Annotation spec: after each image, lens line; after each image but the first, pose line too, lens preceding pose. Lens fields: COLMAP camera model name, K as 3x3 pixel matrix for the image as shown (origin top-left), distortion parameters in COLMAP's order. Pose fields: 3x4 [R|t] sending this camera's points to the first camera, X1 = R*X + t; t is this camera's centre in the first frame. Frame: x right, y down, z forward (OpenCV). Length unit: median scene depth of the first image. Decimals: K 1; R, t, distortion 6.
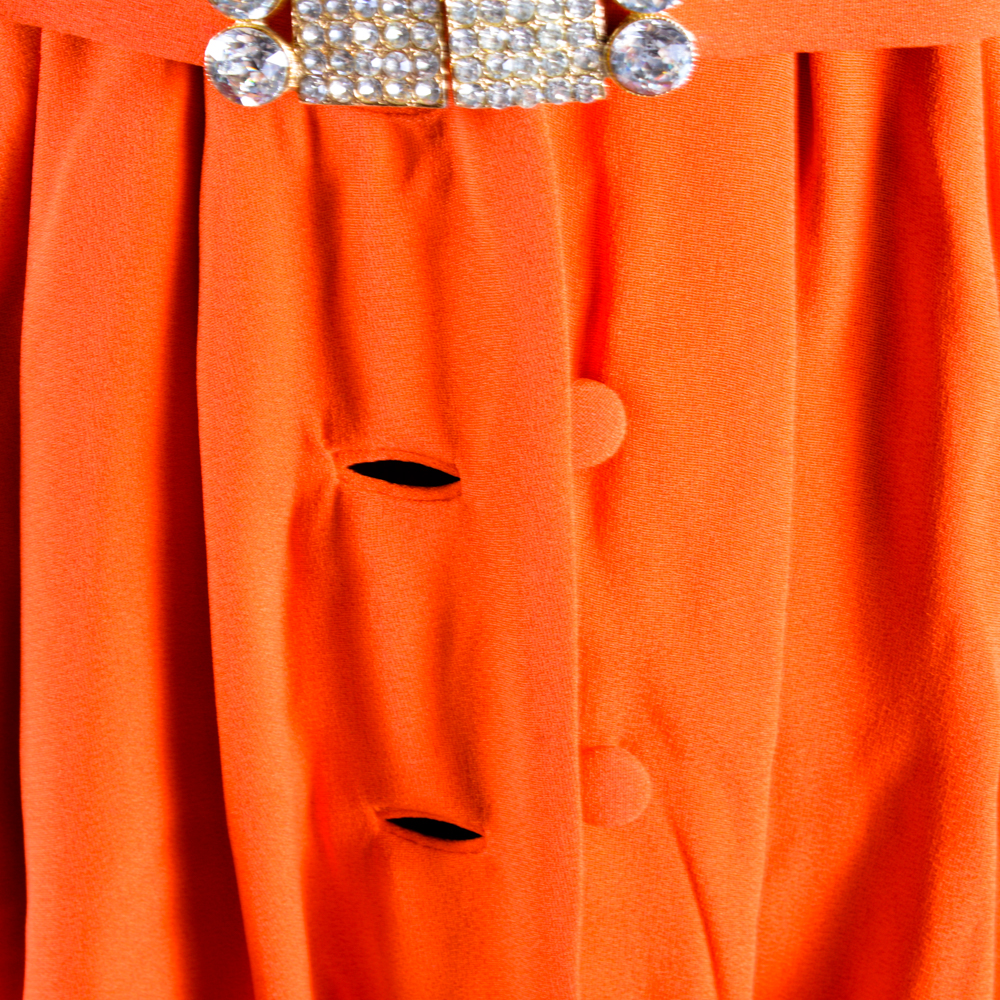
lens RADIAL K [[2730.5, 0, 500.0], [0, 2730.5, 500.0], [0, 0, 1]] dist [0.005797, 0.610238]
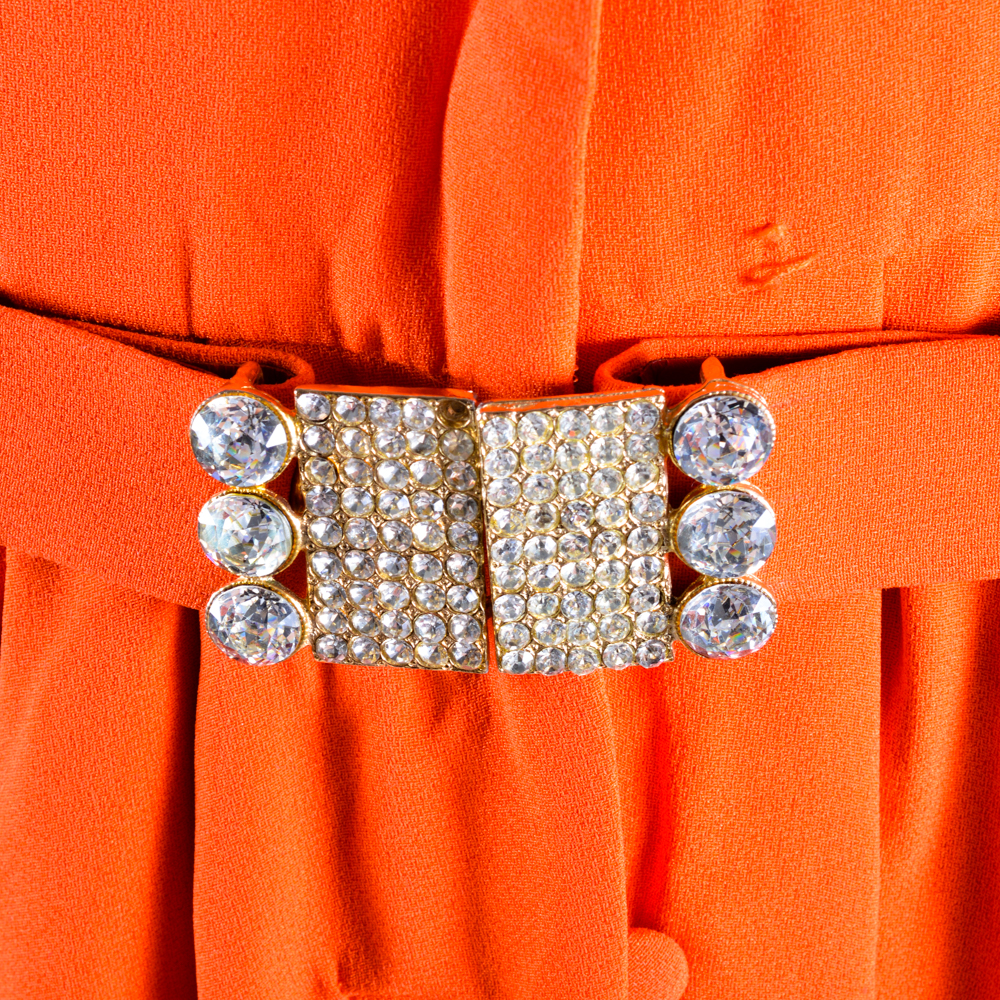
lens RADIAL K [[2730.5, 0, 500.0], [0, 2730.5, 500.0], [0, 0, 1]] dist [0.005797, 0.610238]
pose [[0.999313, -0.017045, 0.032909, -0.040536], [0.015179, 0.998307, 0.056151, -0.230792], [-0.033811, -0.055613, 0.997880, 0.137357]]
